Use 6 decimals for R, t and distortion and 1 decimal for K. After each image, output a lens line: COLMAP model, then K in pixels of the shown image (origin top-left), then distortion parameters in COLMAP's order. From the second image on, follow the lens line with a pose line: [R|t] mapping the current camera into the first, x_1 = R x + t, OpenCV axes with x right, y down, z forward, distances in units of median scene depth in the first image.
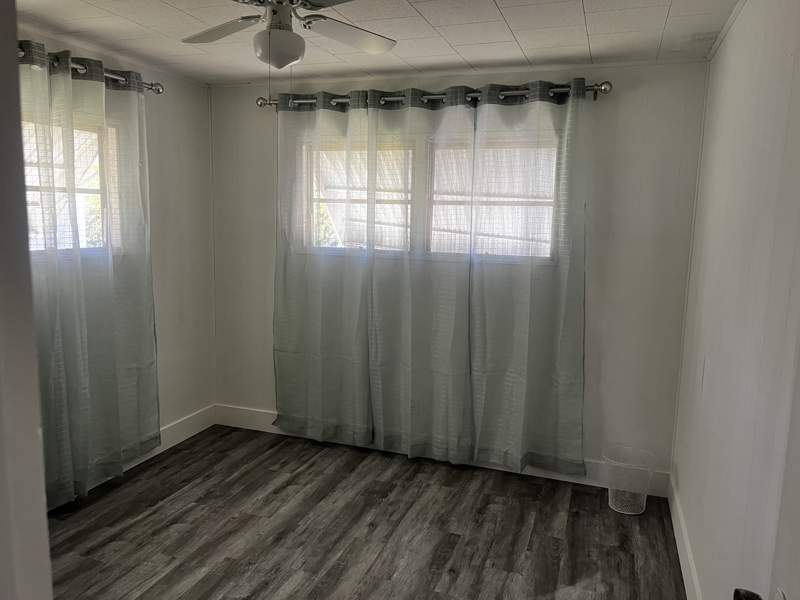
lens RADIAL K [[605.6, 0, 399.0], [0, 605.6, 299.0], [0, 0, 1]] dist [0.036439, -0.002305]
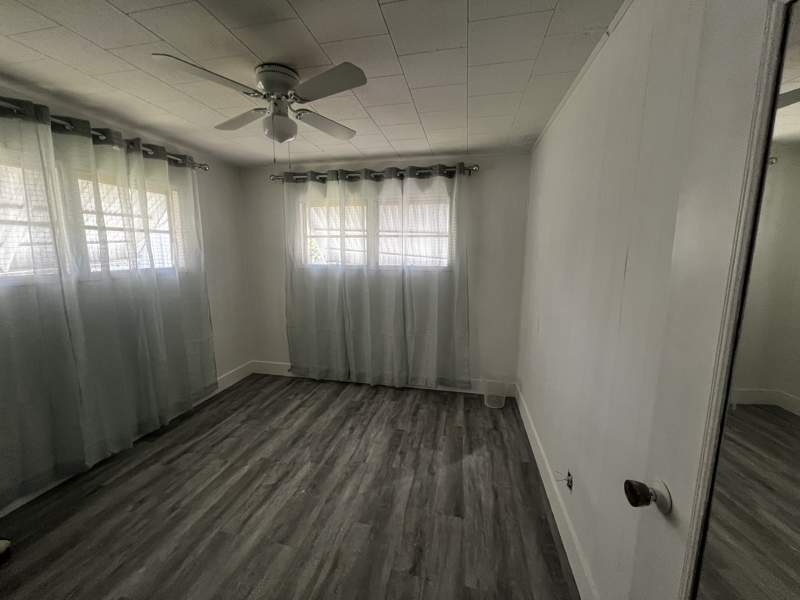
lens RADIAL K [[320.0, 0, 398.7], [0, 320.0, 298.5], [0, 0, 1]] dist [0.002100, 0.000090]
pose [[0.991014, -0.039249, 0.127867, -0.013461], [0.038198, 0.999213, 0.010659, 0.009309], [-0.128185, -0.005679, 0.991734, 0.104838]]
